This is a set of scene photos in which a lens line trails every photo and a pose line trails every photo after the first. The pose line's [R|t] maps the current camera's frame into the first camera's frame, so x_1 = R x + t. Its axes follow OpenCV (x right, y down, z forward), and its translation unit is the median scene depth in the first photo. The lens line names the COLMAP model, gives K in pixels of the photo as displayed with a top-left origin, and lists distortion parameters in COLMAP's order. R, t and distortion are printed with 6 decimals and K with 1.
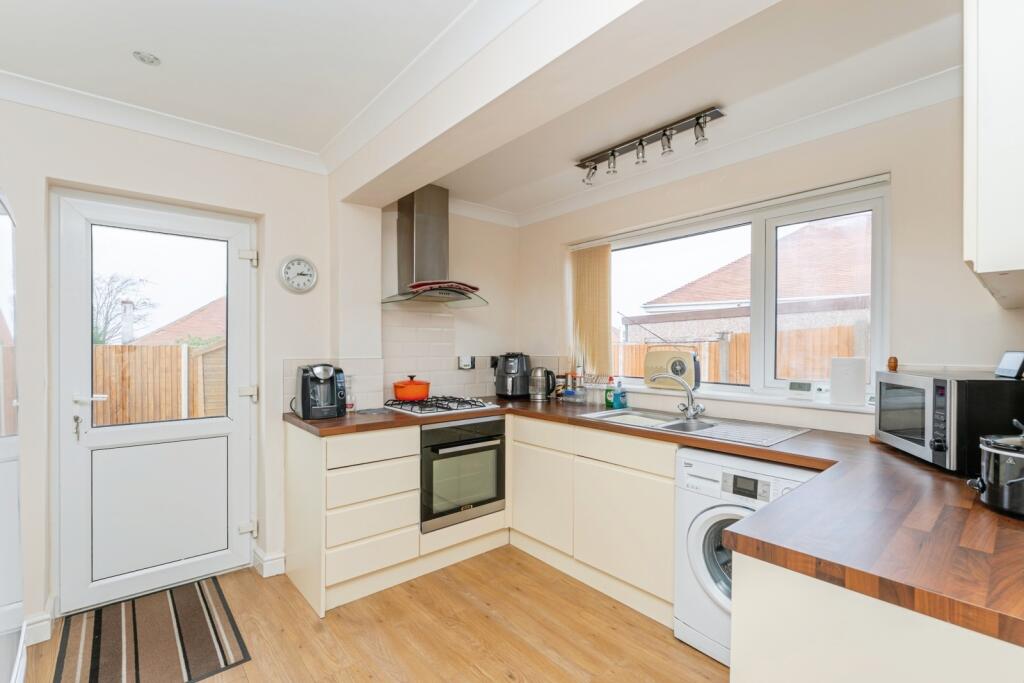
lens RADIAL K [[463.7, 0, 487.4], [0, 463.7, 349.7], [0, 0, 1]] dist [0.001841, 0.000068]
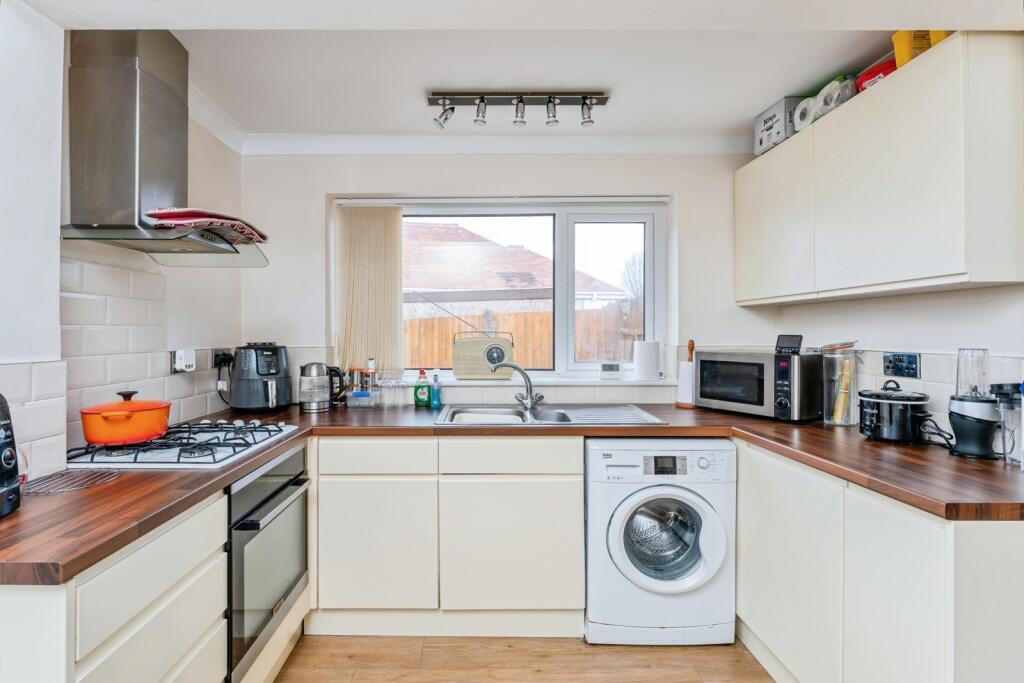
lens RADIAL K [[487.5, 0, 508.2], [0, 487.5, 333.6], [0, 0, 1]] dist [-0.000742, -0.000295]
pose [[0.623154, -0.003190, 0.782092, -0.321575], [0.008468, 0.999961, -0.002669, -0.002059], [-0.782053, 0.008286, 0.623157, 0.355534]]
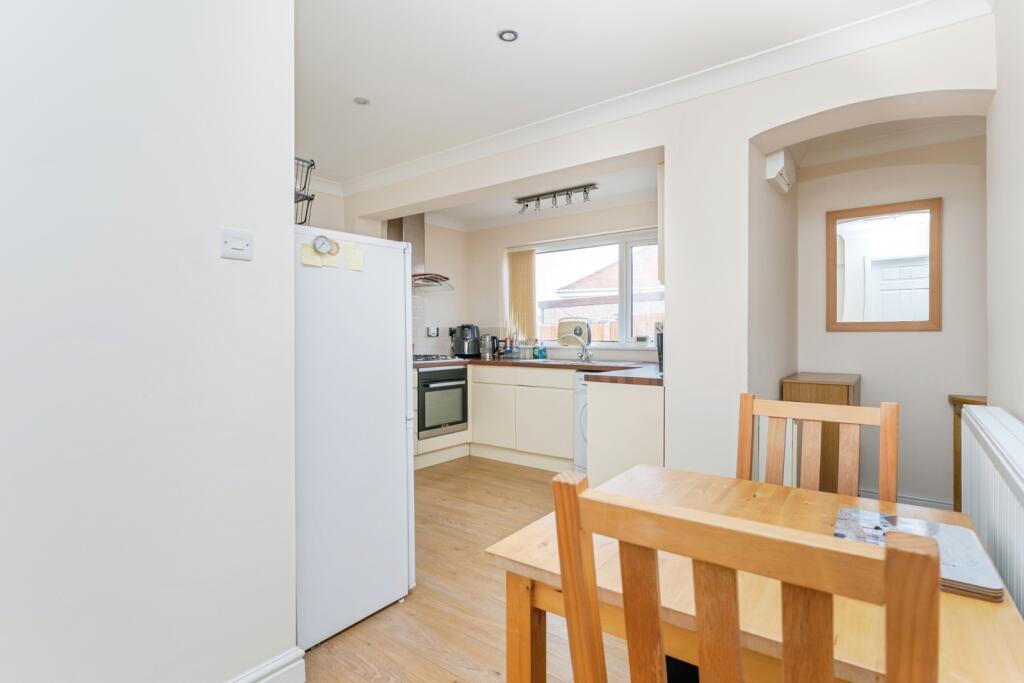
lens RADIAL K [[510.8, 0, 512.0], [0, 510.8, 341.5], [0, 0, 1]] dist [-0.000100, -0.000018]
pose [[0.972556, -0.008473, 0.232517, -0.200341], [0.006652, 0.999941, 0.008615, 0.053273], [-0.232576, -0.006832, 0.972554, -0.606169]]
